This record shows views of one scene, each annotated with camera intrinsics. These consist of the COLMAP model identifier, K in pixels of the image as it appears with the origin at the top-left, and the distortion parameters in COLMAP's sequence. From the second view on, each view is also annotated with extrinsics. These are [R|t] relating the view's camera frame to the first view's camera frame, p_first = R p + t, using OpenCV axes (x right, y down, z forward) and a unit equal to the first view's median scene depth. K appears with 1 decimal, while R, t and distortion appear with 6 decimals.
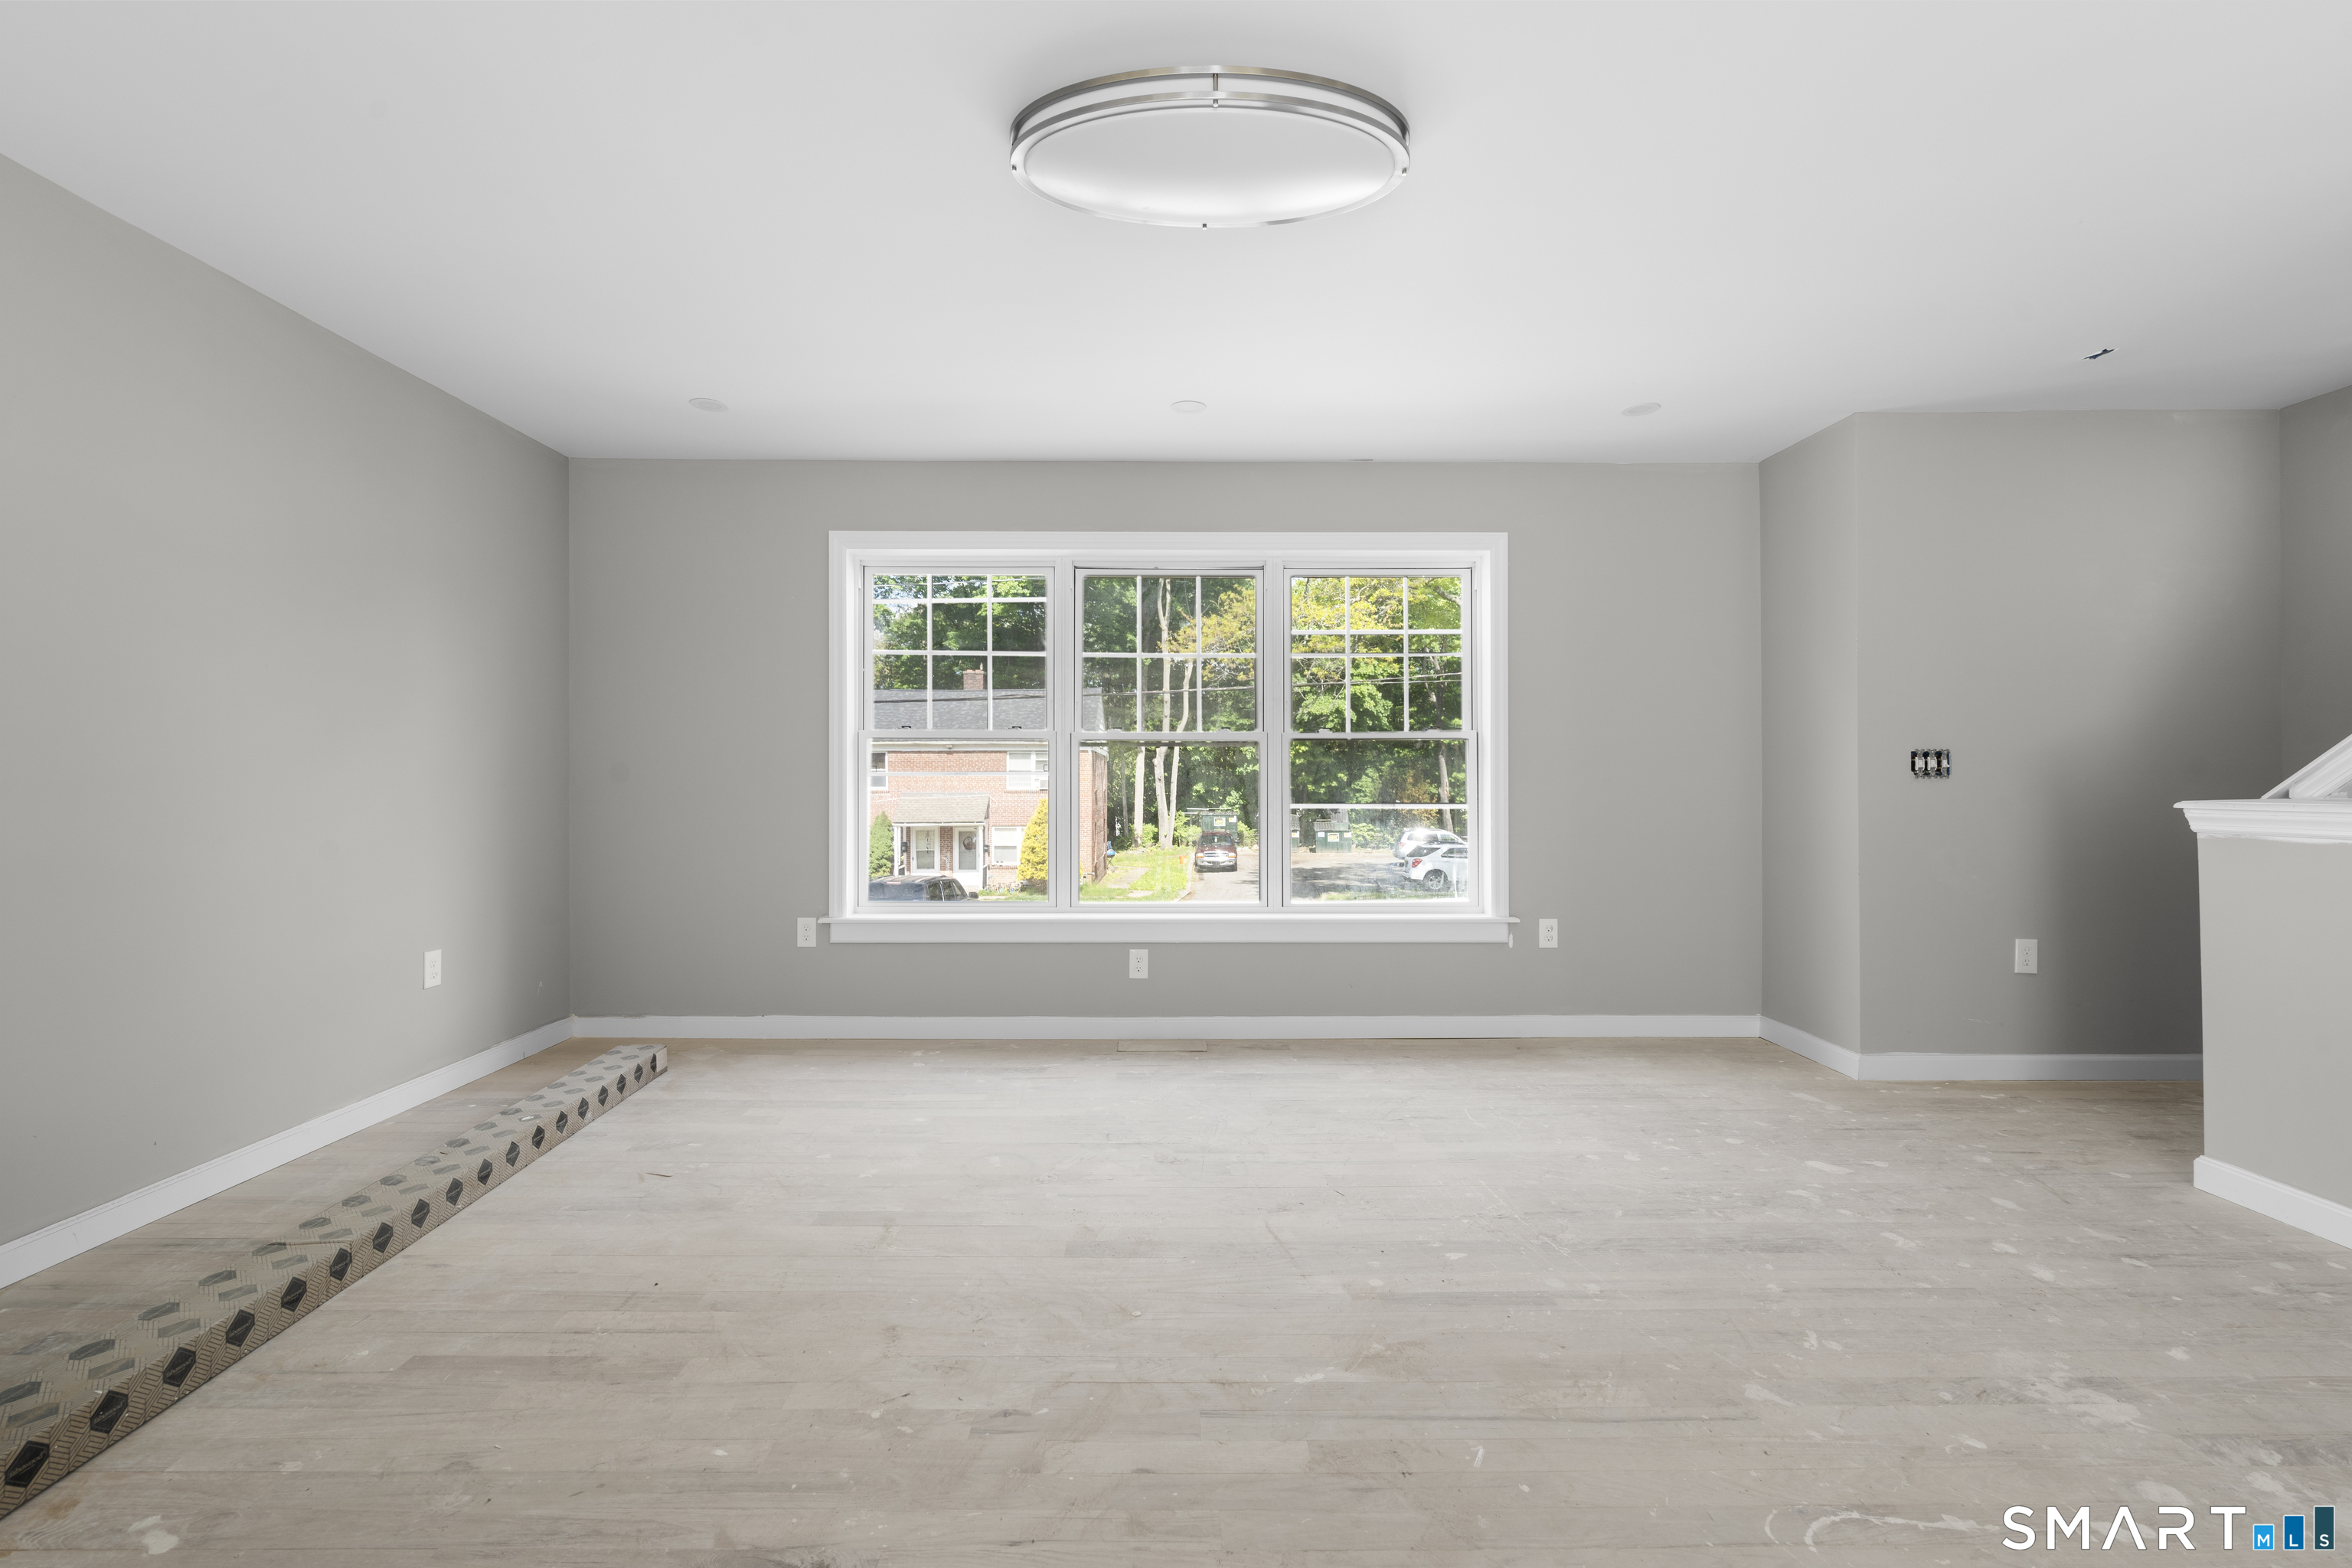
lens RADIAL K [[1051.5, 0, 1169.3], [0, 1051.5, 782.1], [0, 0, 1]] dist [-0.006570, 0.002651]
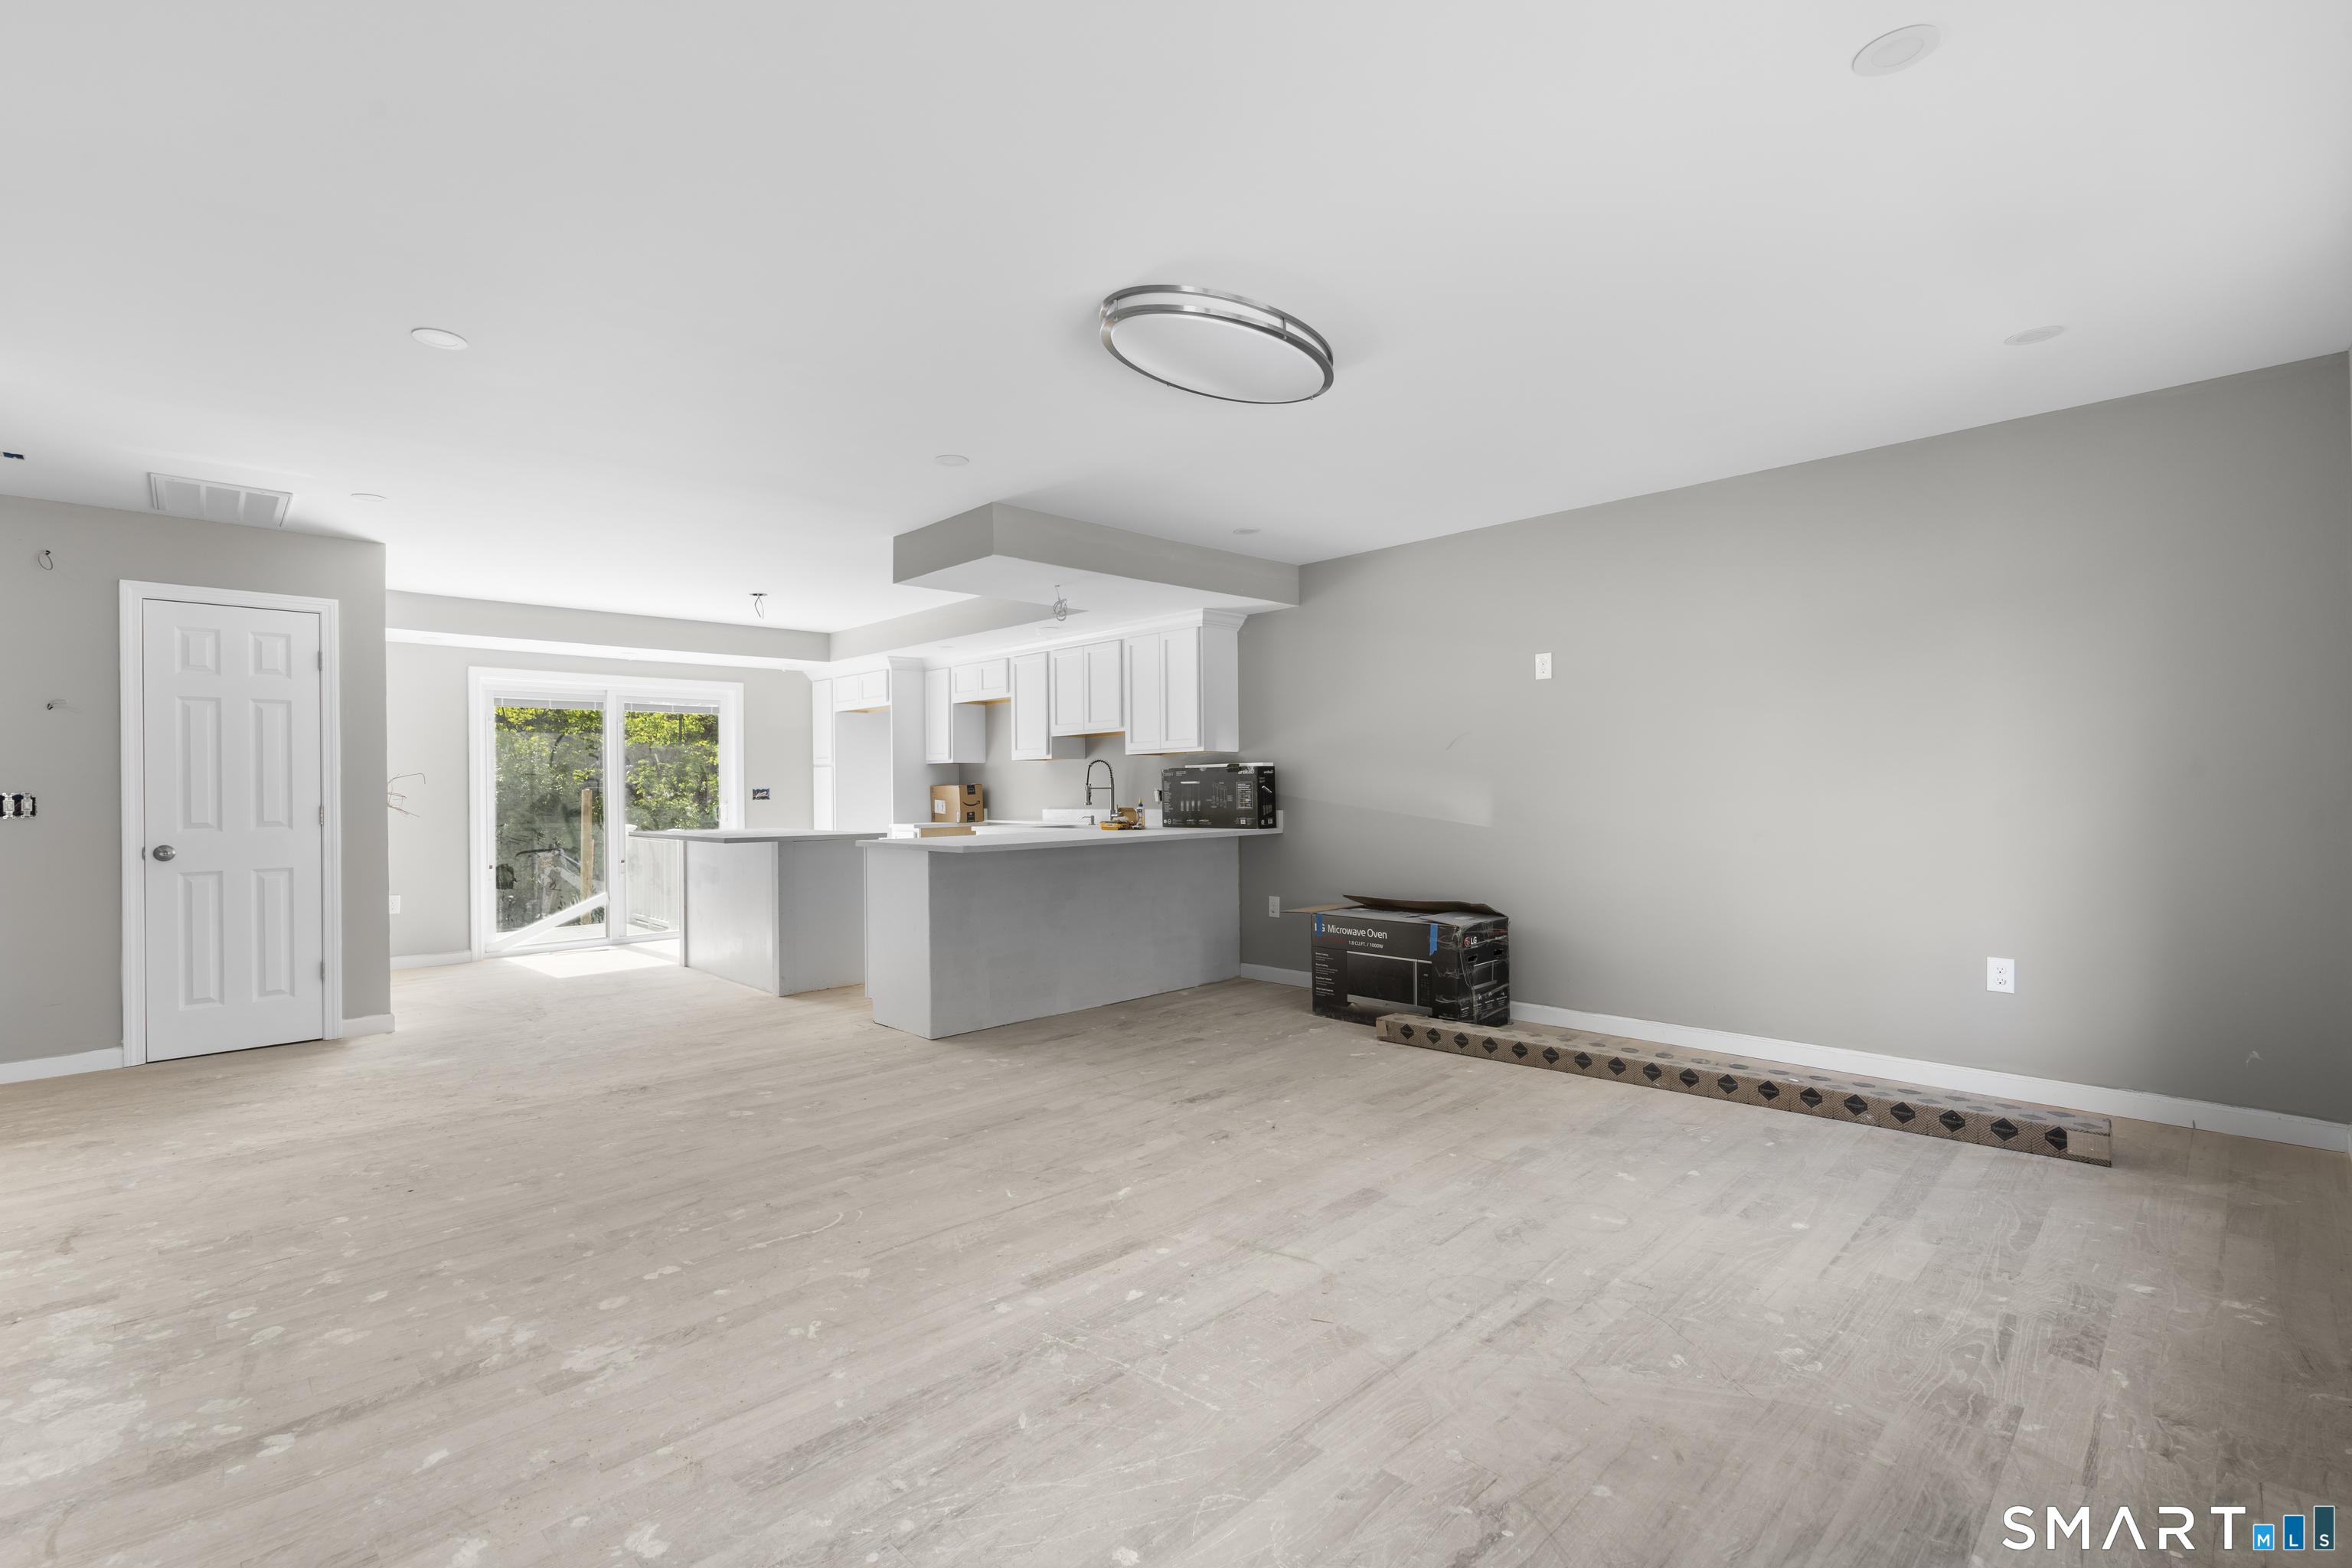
lens RADIAL K [[1051.5, 0, 1169.0], [0, 1051.5, 784.0], [0, 0, 1]] dist [-0.006570, 0.002651]
pose [[-0.720901, 0.006548, -0.693008, 0.758977], [0.008601, 0.999963, 0.000502, -0.026885], [0.692985, -0.005598, -0.720930, 1.415003]]
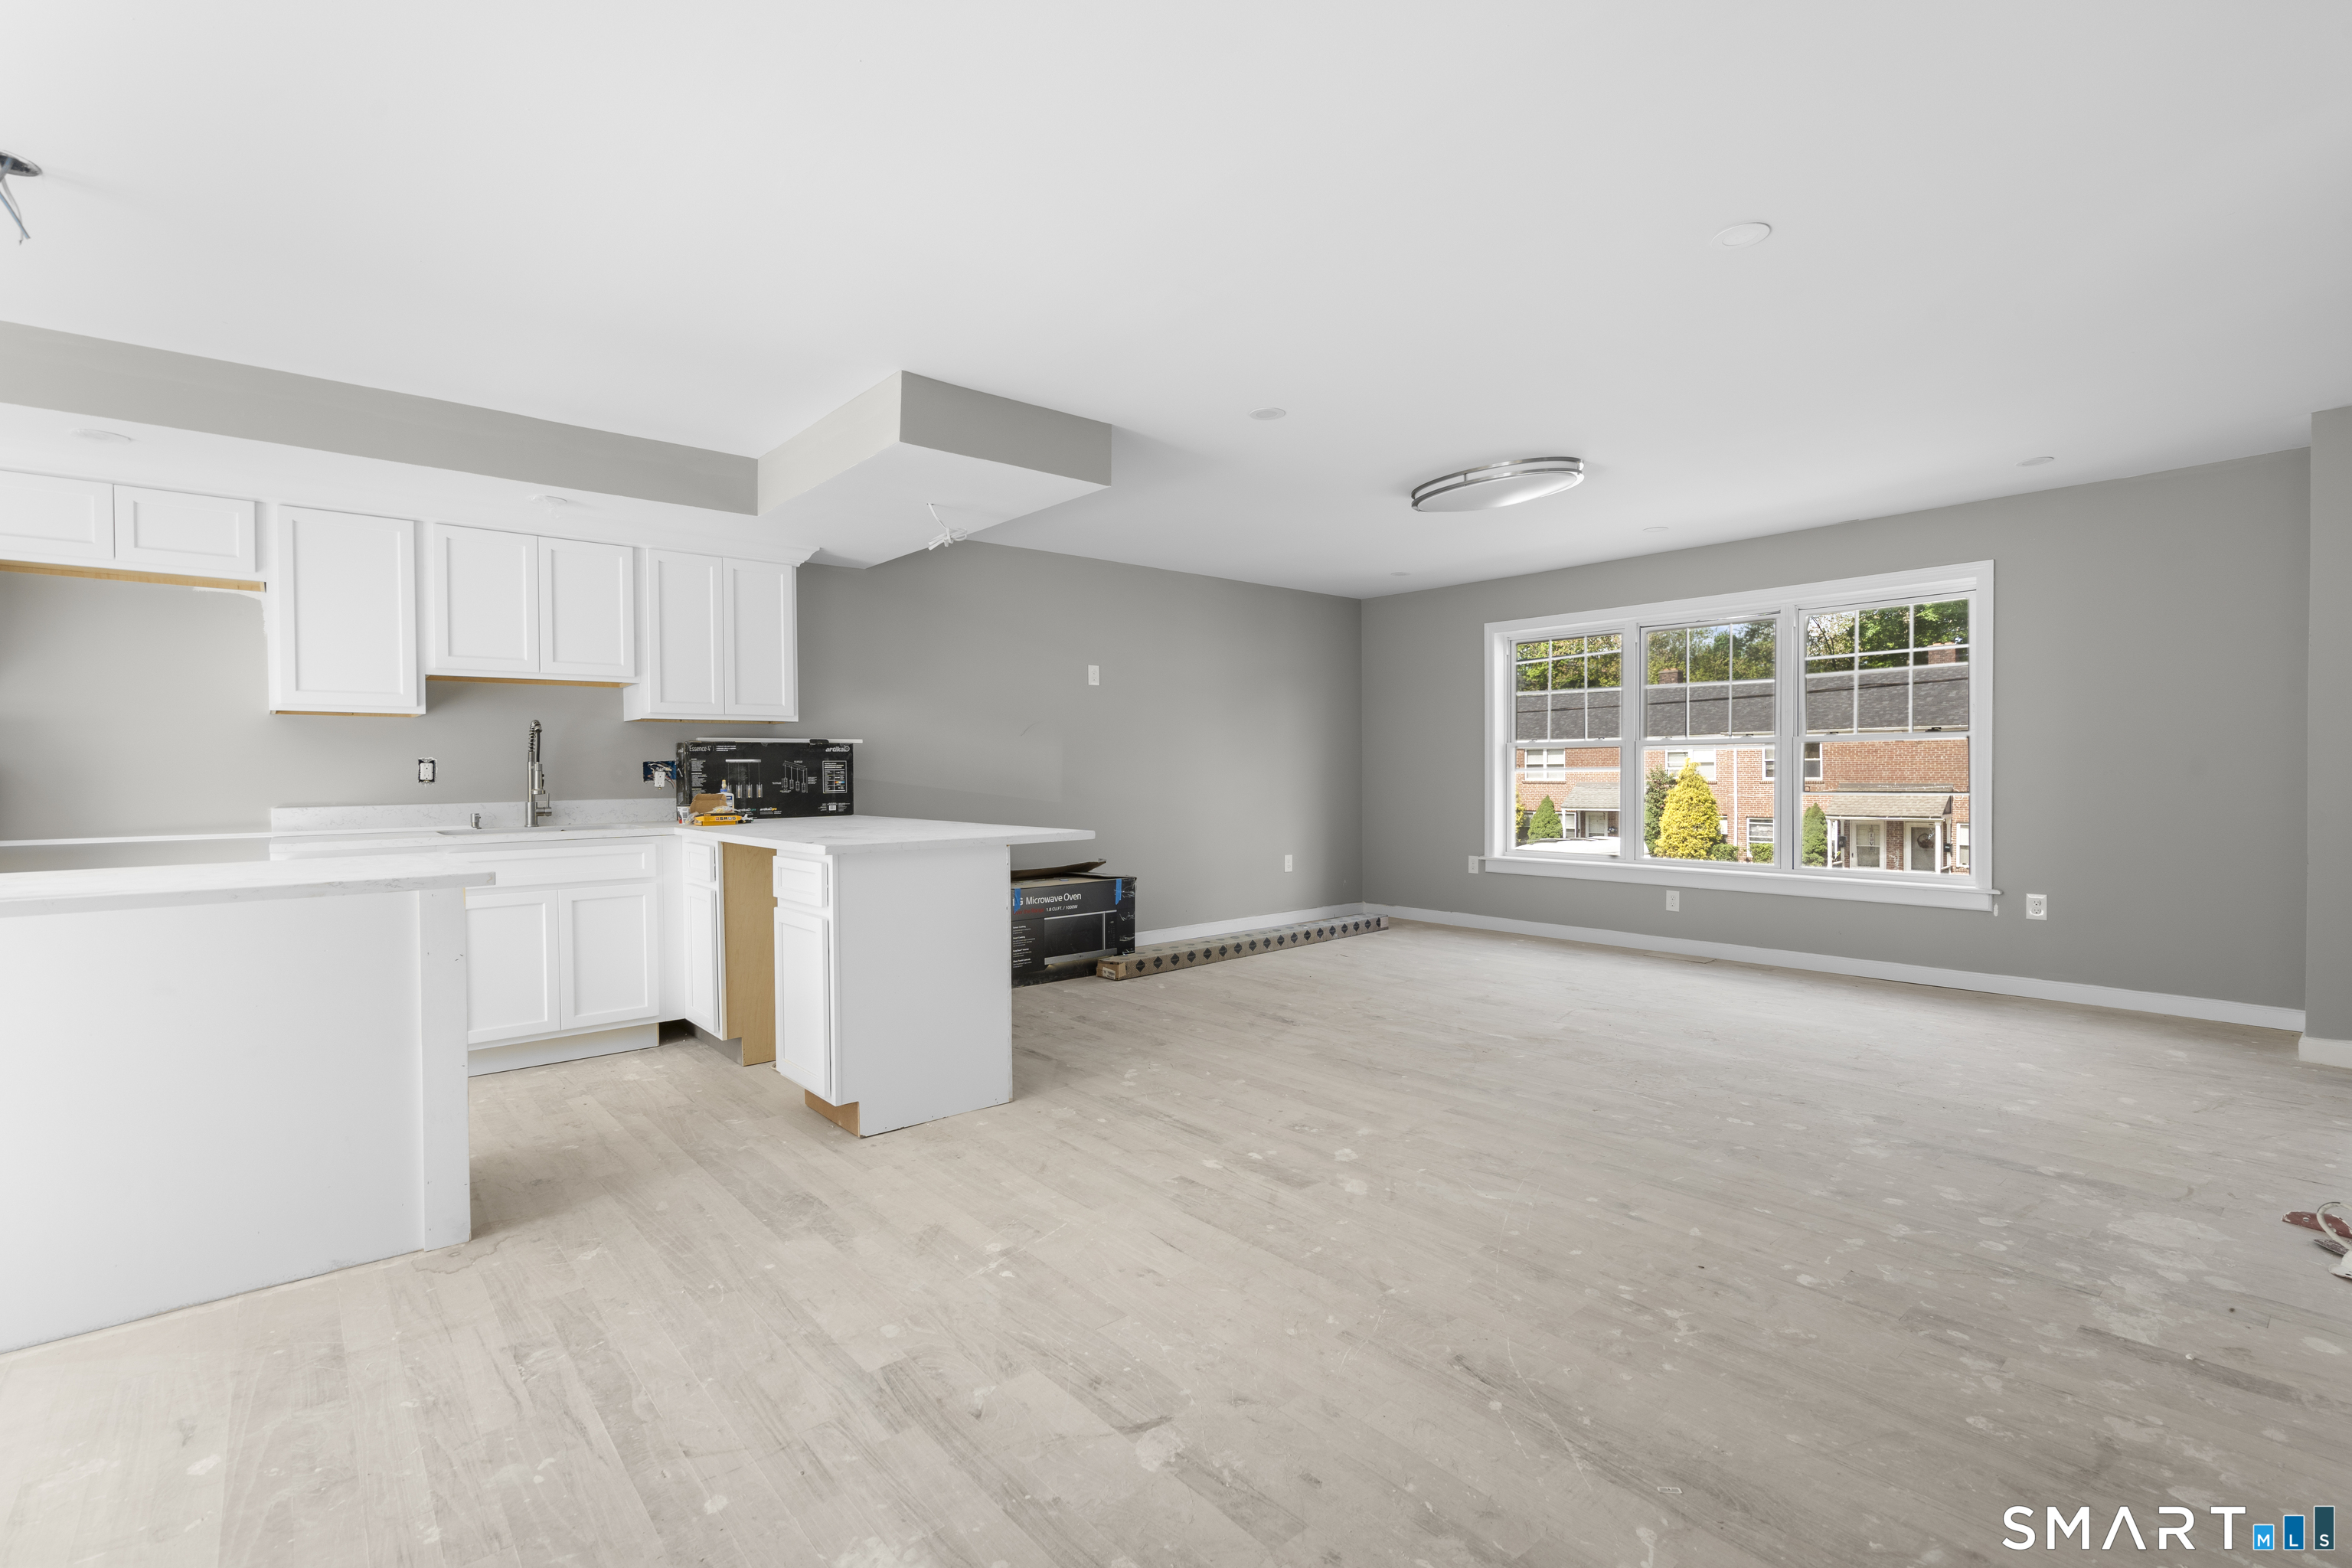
lens RADIAL K [[1051.5, 0, 1170.2], [0, 1051.5, 784.0], [0, 0, 1]] dist [-0.006570, 0.002651]
pose [[0.643361, 0.004447, -0.765550, 0.930037], [0.003957, 0.999950, 0.009134, -0.004326], [0.765553, -0.008905, 0.643312, -0.664001]]
